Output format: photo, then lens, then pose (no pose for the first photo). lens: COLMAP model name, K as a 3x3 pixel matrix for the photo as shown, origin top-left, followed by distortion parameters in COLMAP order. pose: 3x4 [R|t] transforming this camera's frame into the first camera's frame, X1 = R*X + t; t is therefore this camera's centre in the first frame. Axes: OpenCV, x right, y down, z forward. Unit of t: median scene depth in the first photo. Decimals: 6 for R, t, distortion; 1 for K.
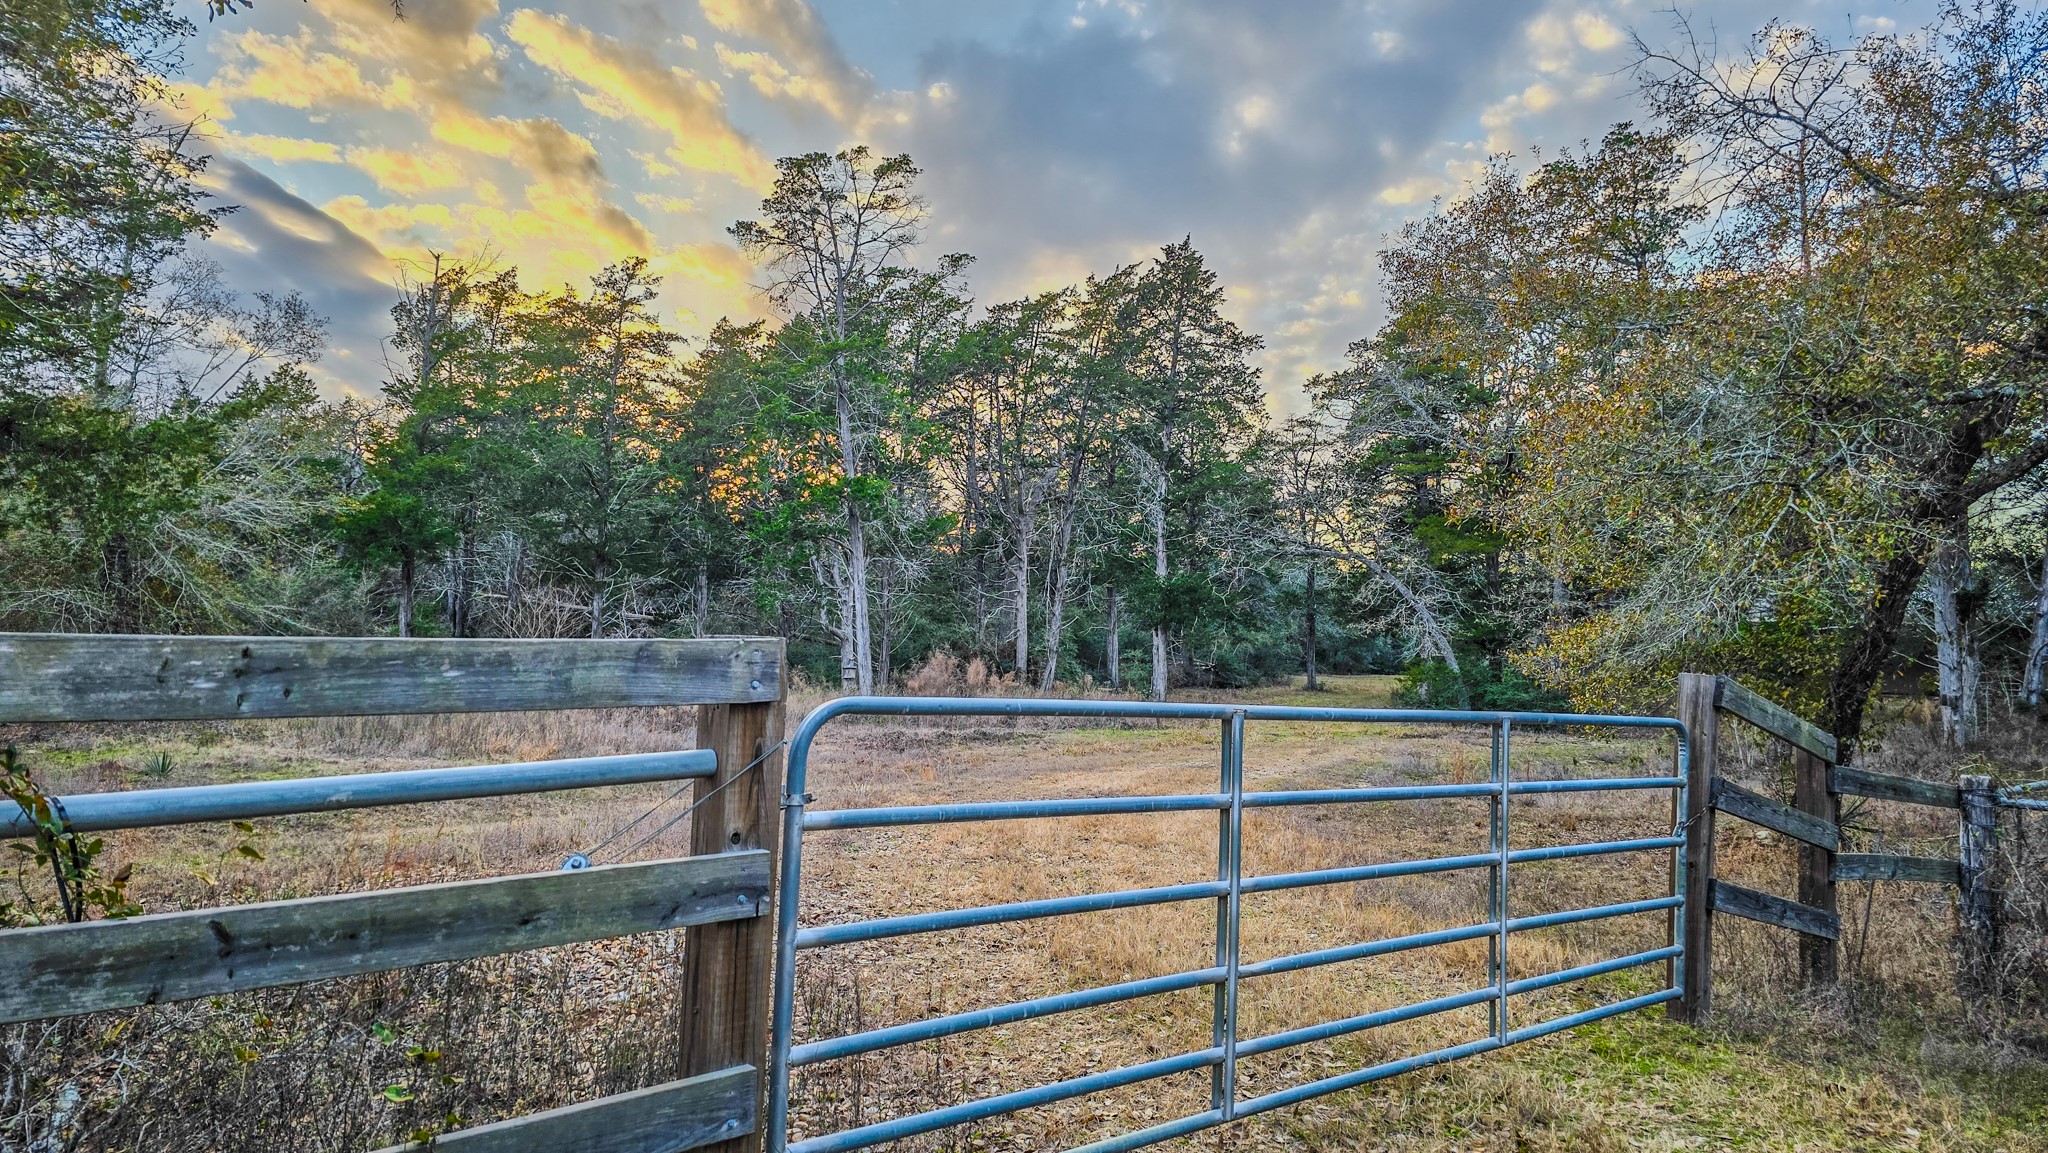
lens RADIAL K [[1361.3, 0, 1021.0], [0, 1361.3, 567.9], [0, 0, 1]] dist [0.086086, -0.100609]
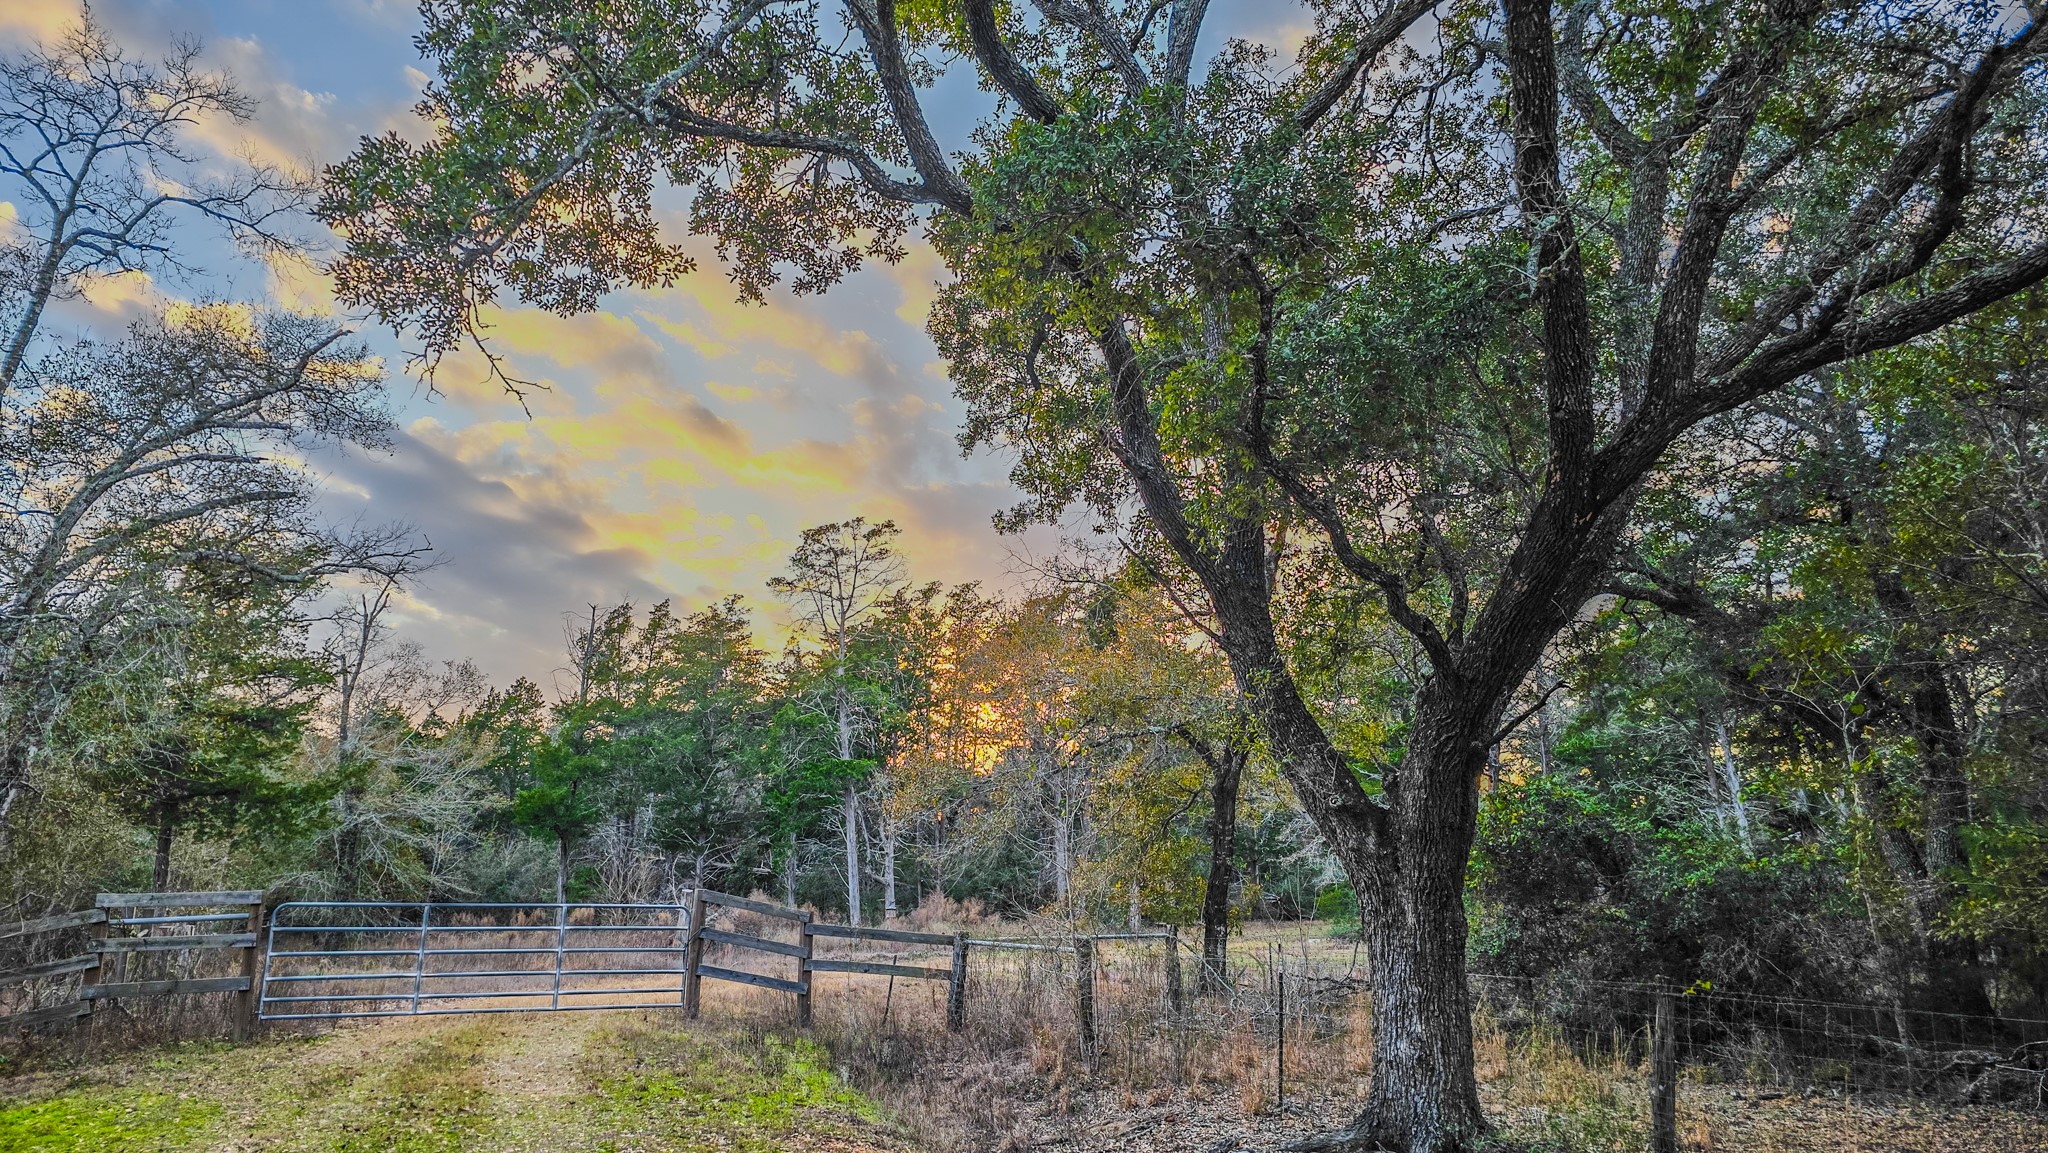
lens RADIAL K [[1361.3, 0, 1021.0], [0, 1361.3, 567.9], [0, 0, 1]] dist [0.086086, -0.100609]
pose [[0.981470, -0.074923, -0.176361, 0.279537], [0.043433, 0.983418, -0.176075, -0.008485], [0.186629, 0.165153, 0.968449, -0.285734]]
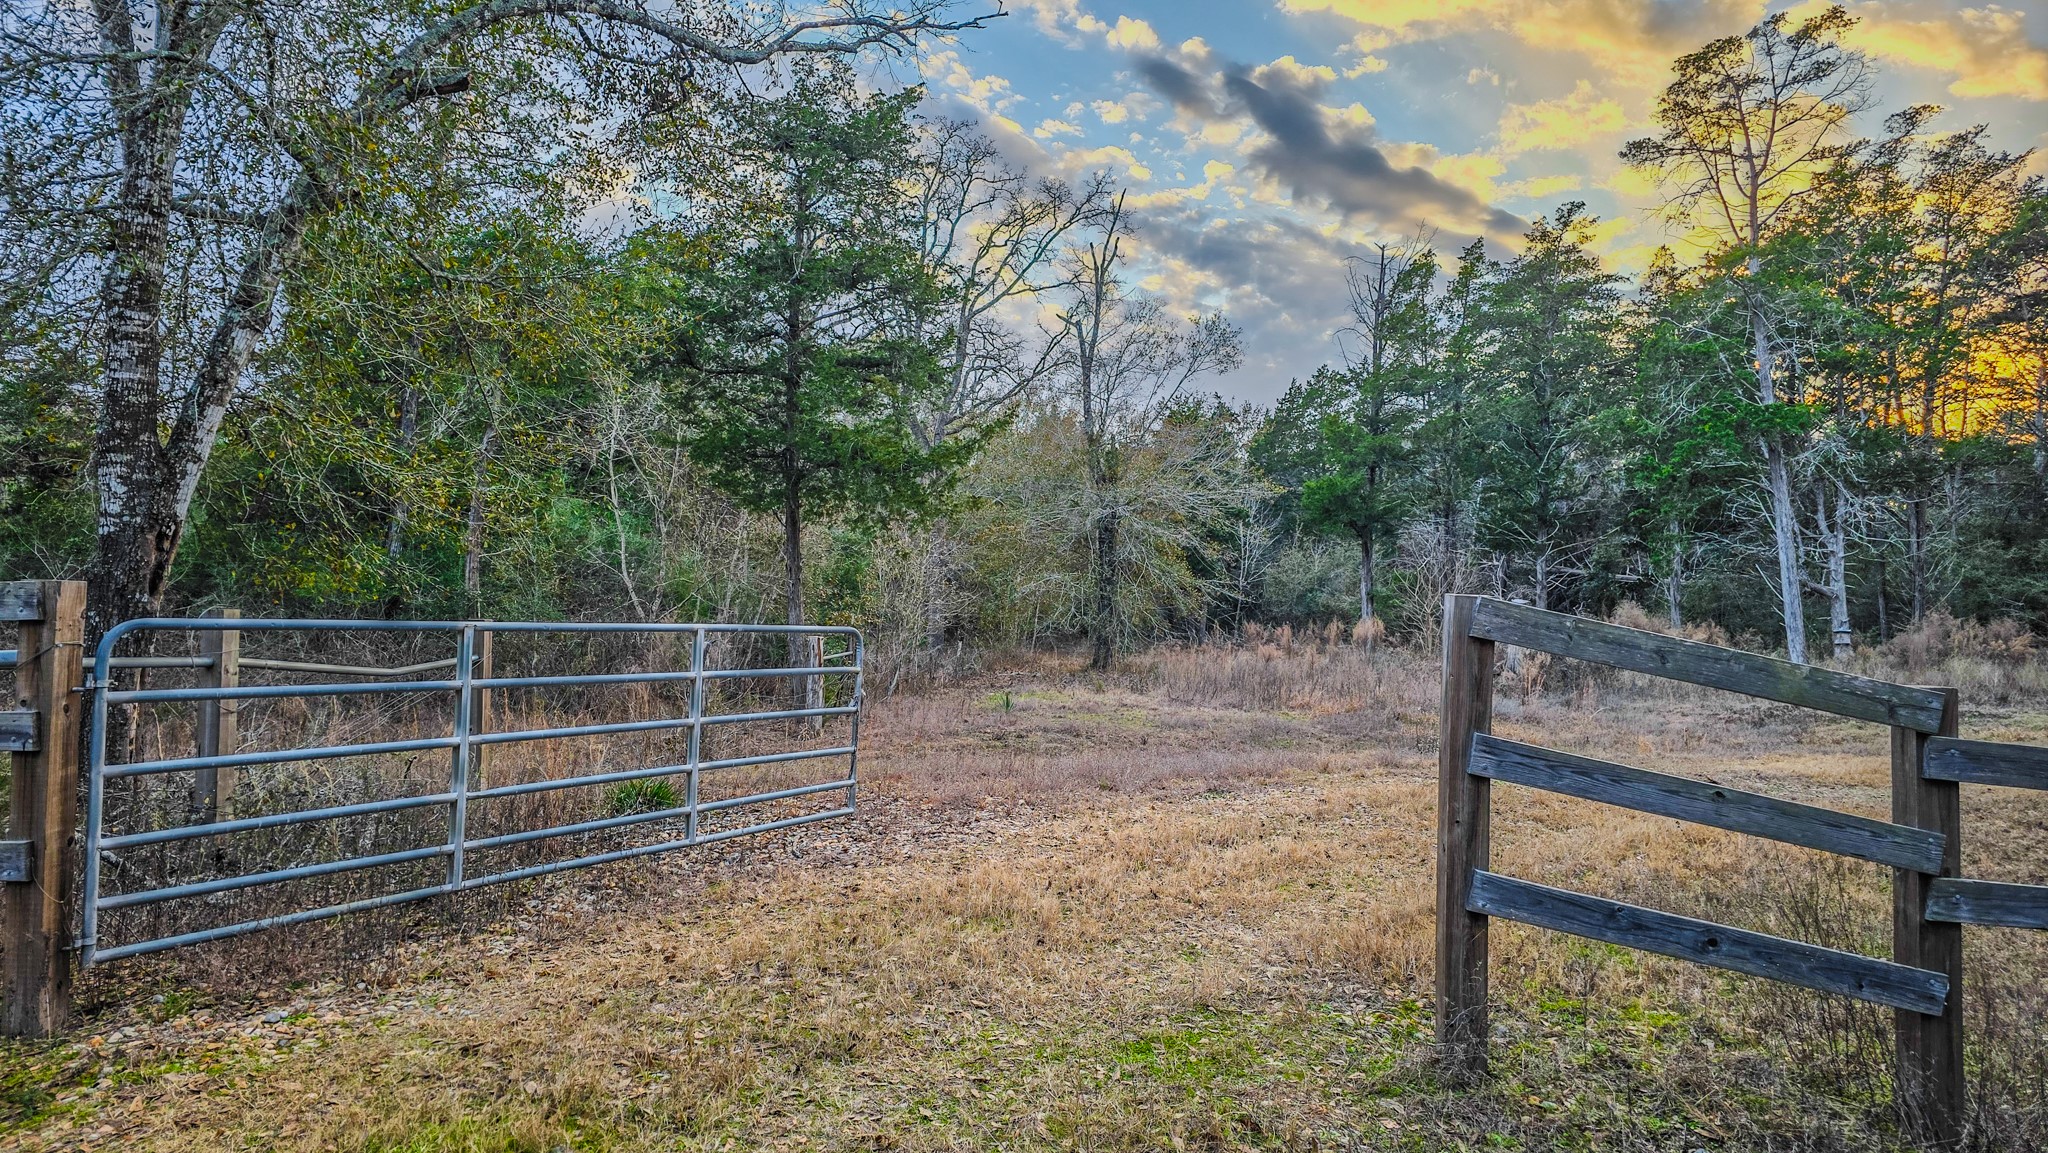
lens RADIAL K [[1361.3, 0, 1021.0], [0, 1361.3, 567.9], [0, 0, 1]] dist [0.086086, -0.100609]
pose [[0.708298, -0.042118, -0.704656, 0.140270], [0.057701, 0.998333, -0.001672, 0.008295], [0.703551, -0.039475, 0.709547, 0.051575]]
